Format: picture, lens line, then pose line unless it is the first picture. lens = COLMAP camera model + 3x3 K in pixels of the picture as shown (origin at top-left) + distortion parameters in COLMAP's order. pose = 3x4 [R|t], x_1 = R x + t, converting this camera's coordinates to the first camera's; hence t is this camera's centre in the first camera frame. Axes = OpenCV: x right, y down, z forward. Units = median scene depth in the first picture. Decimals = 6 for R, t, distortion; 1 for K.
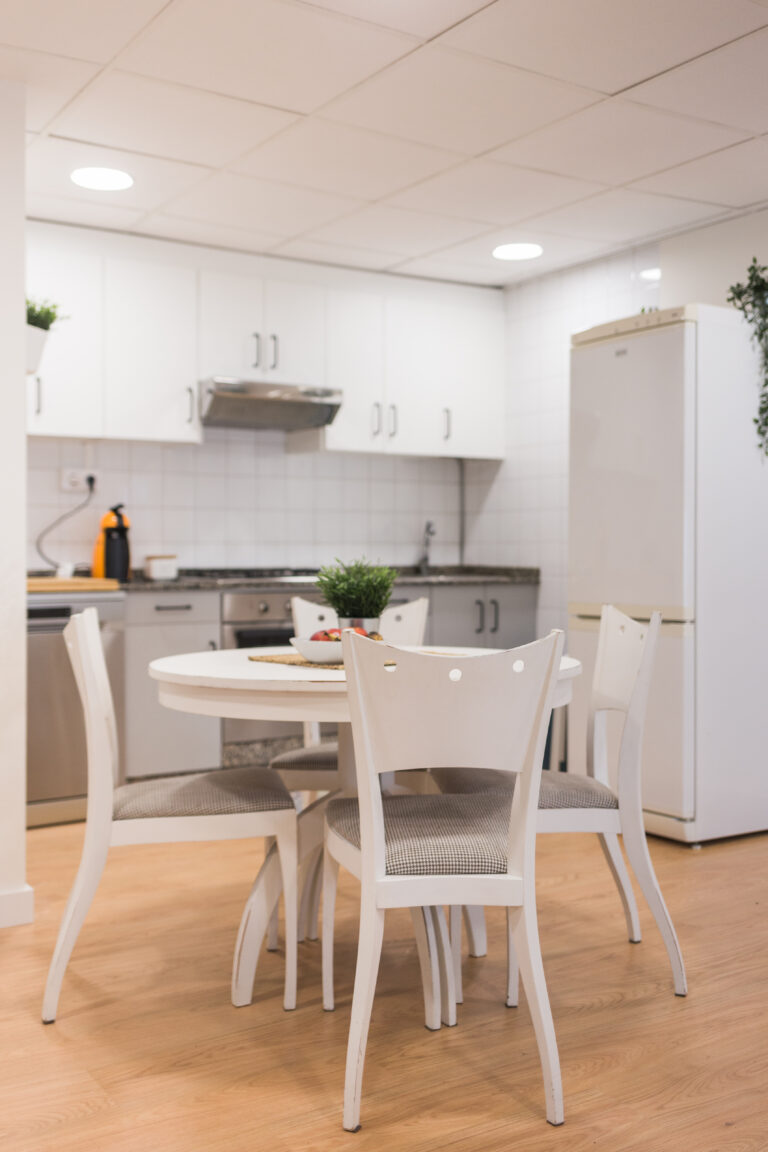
lens RADIAL K [[1165.9, 0, 380.2], [0, 1165.9, 581.1], [0, 0, 1]] dist [0.004491, 0.000000]
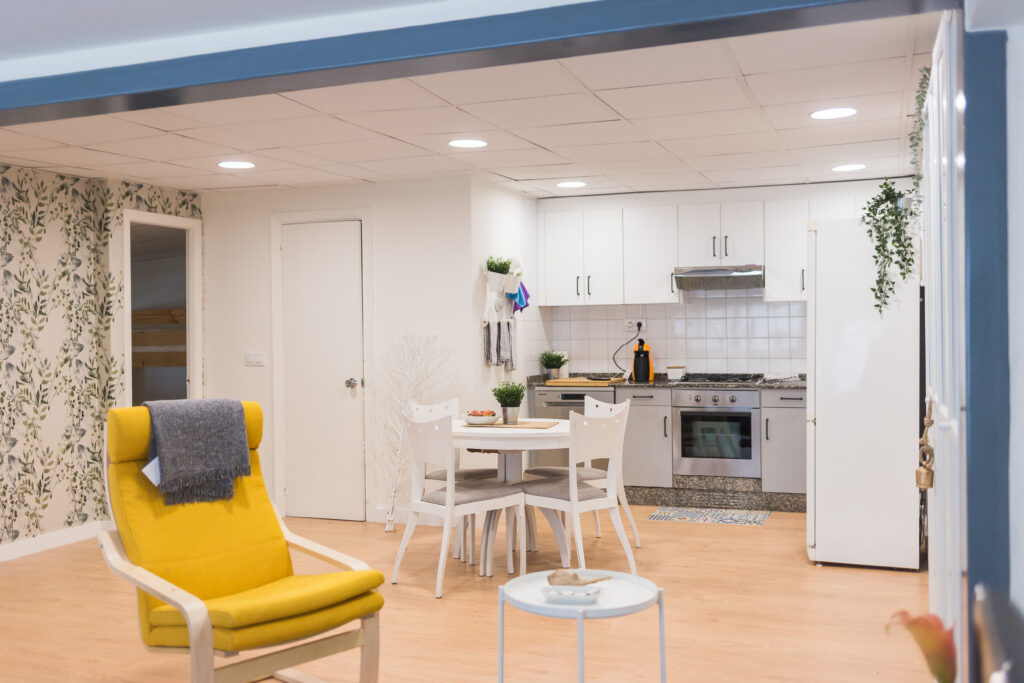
lens RADIAL K [[1036.4, 0, 513.7], [0, 1036.4, 336.3], [0, 0, 1]] dist [0.004491, 0.000000]
pose [[0.606912, -0.002649, -0.794764, 0.976584], [-0.006985, 0.999938, -0.008666, -0.055761], [0.794738, 0.010811, 0.606856, -0.152110]]
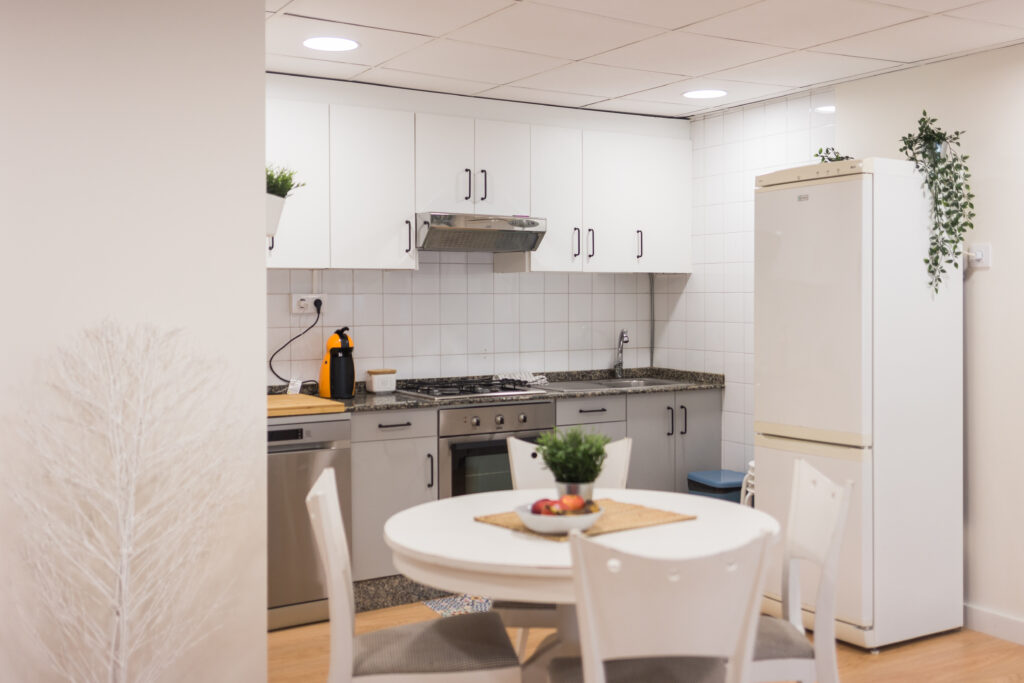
lens RADIAL K [[1055.8, 0, 554.9], [0, 1055.8, 318.0], [0, 0, 1]] dist [-0.002836, 0.000000]
pose [[0.999966, -0.003578, -0.007463, -0.017941], [0.003563, 0.999992, -0.002009, -0.073884], [0.007470, 0.001982, 0.999970, 0.005063]]
